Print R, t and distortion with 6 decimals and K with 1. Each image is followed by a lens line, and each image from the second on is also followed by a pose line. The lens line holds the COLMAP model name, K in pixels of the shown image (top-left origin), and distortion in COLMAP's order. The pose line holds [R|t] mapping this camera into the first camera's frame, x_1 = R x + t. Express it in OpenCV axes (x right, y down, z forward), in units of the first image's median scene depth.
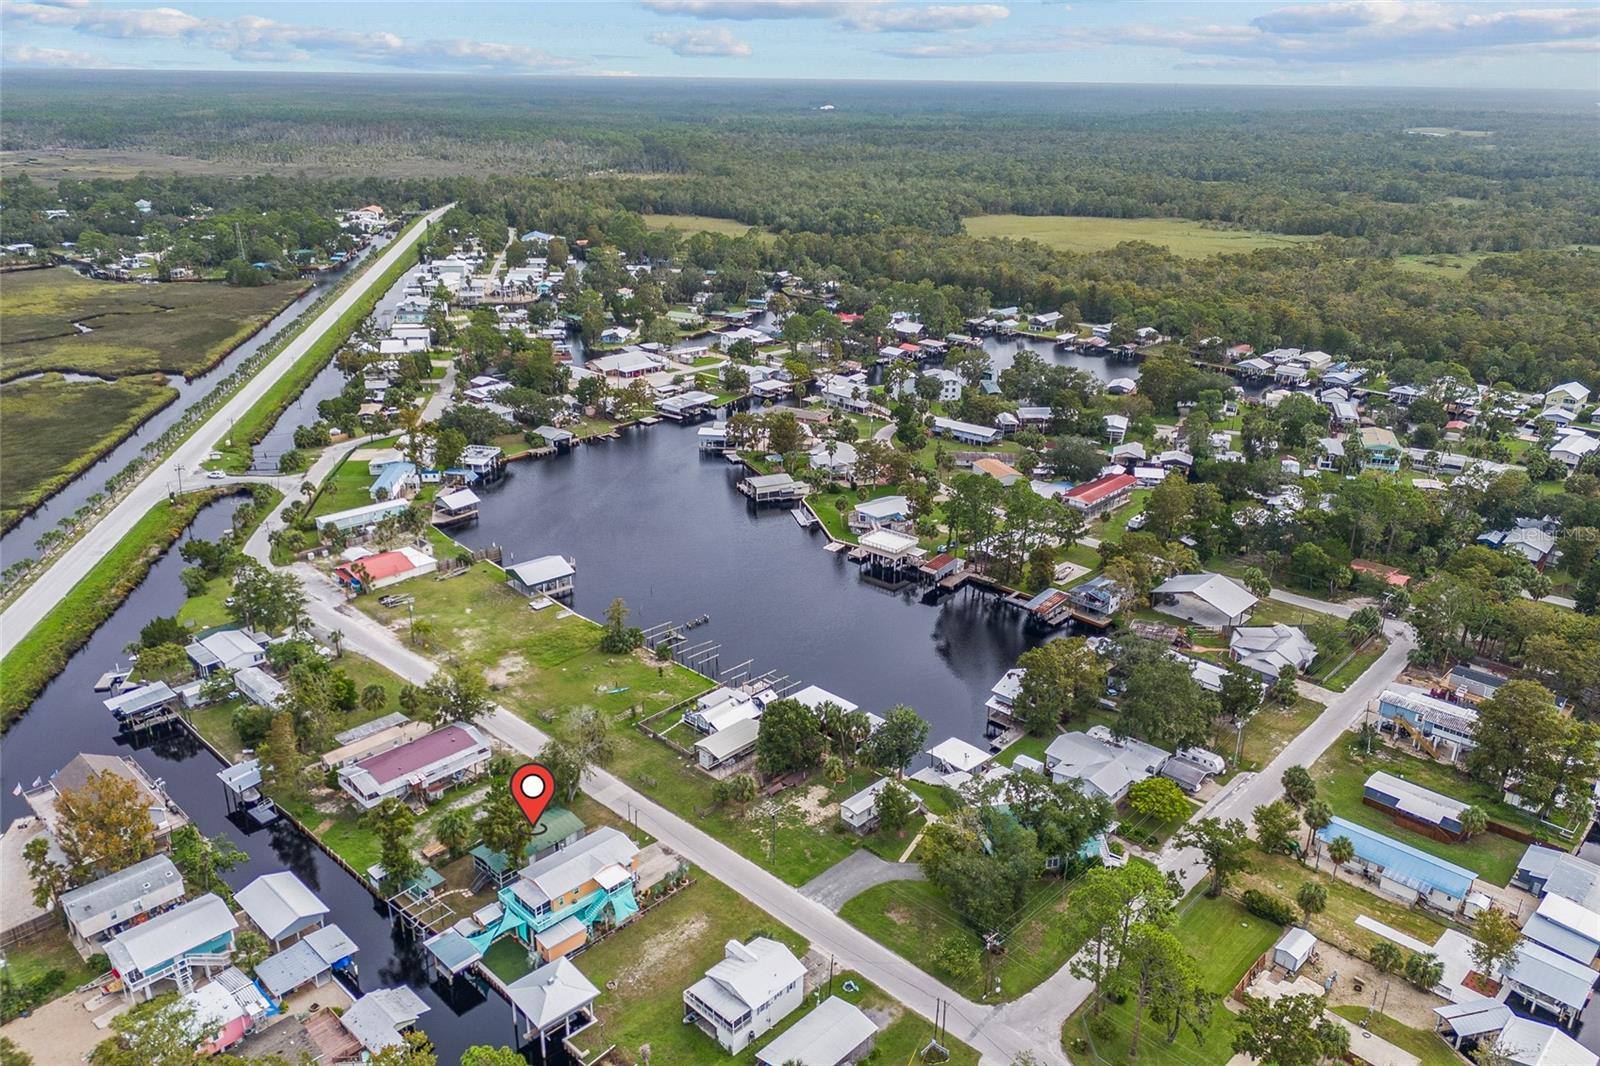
lens RADIAL K [[1160.6, 0, 803.8], [0, 1160.6, 548.5], [0, 0, 1]] dist [0.094773, -0.108333]
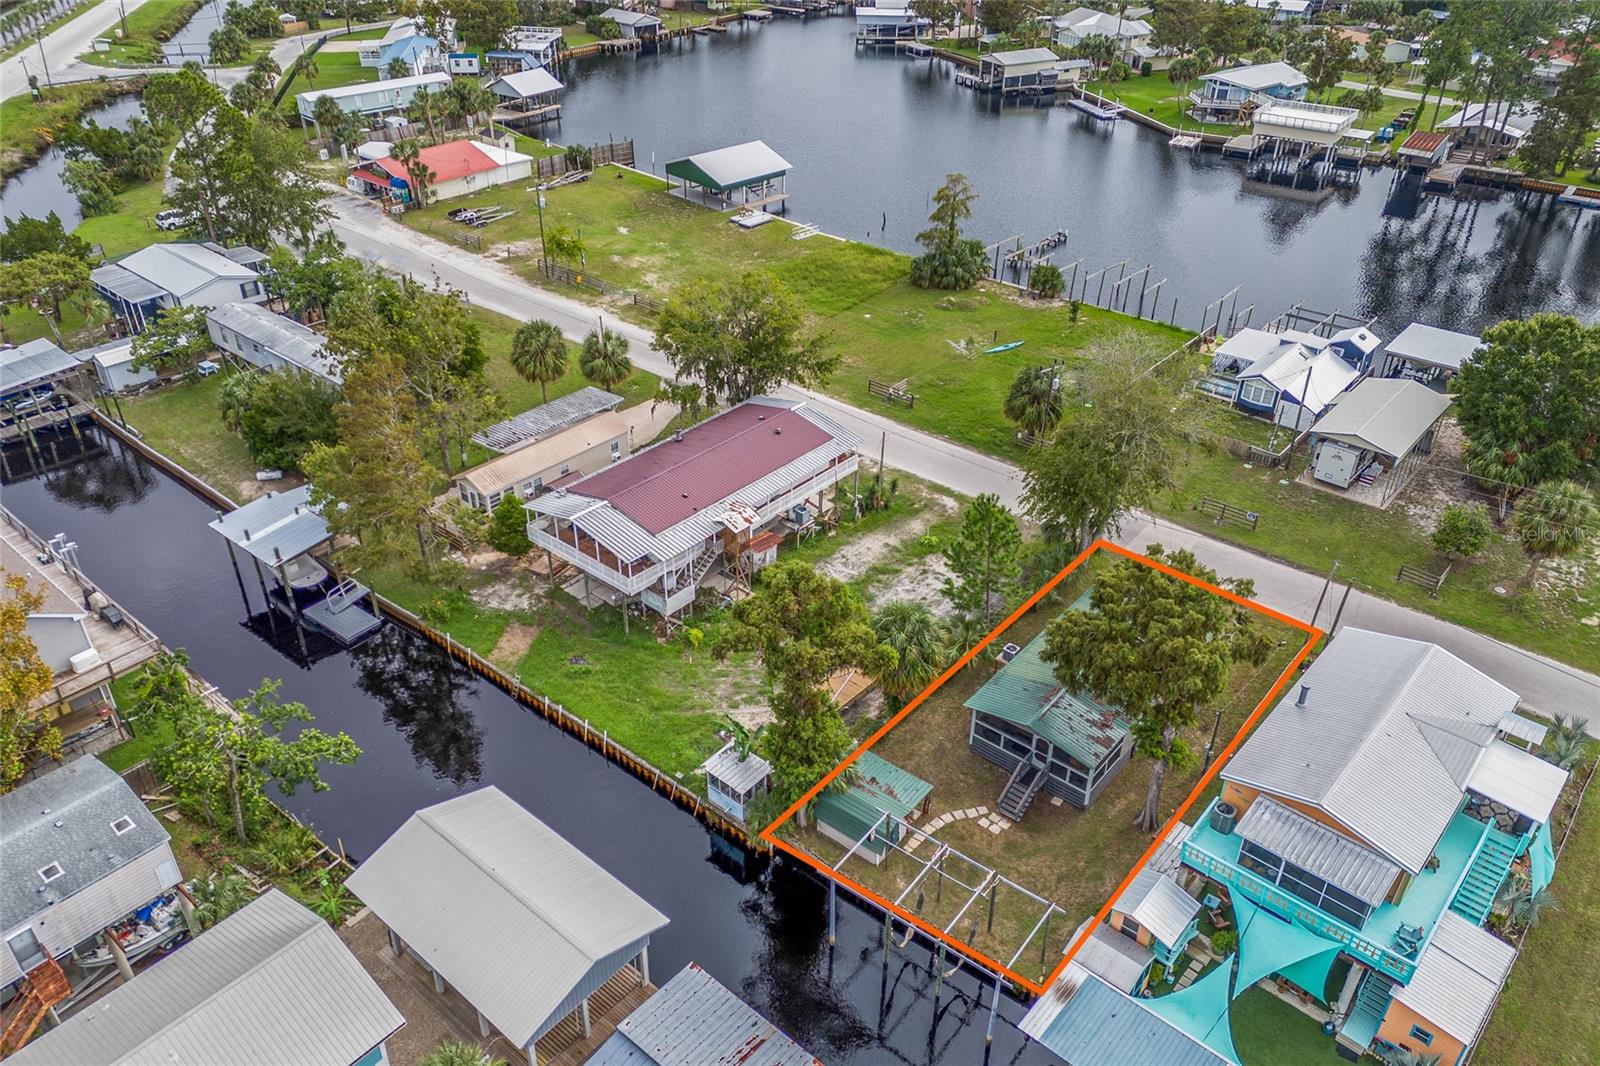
lens RADIAL K [[1160.6, 0, 803.8], [0, 1160.6, 548.5], [0, 0, 1]] dist [0.094773, -0.108333]
pose [[0.998218, -0.036117, 0.047500, -0.283061], [0.026395, 0.981166, 0.191353, 0.114814], [-0.053517, -0.189758, 0.980371, 0.535786]]
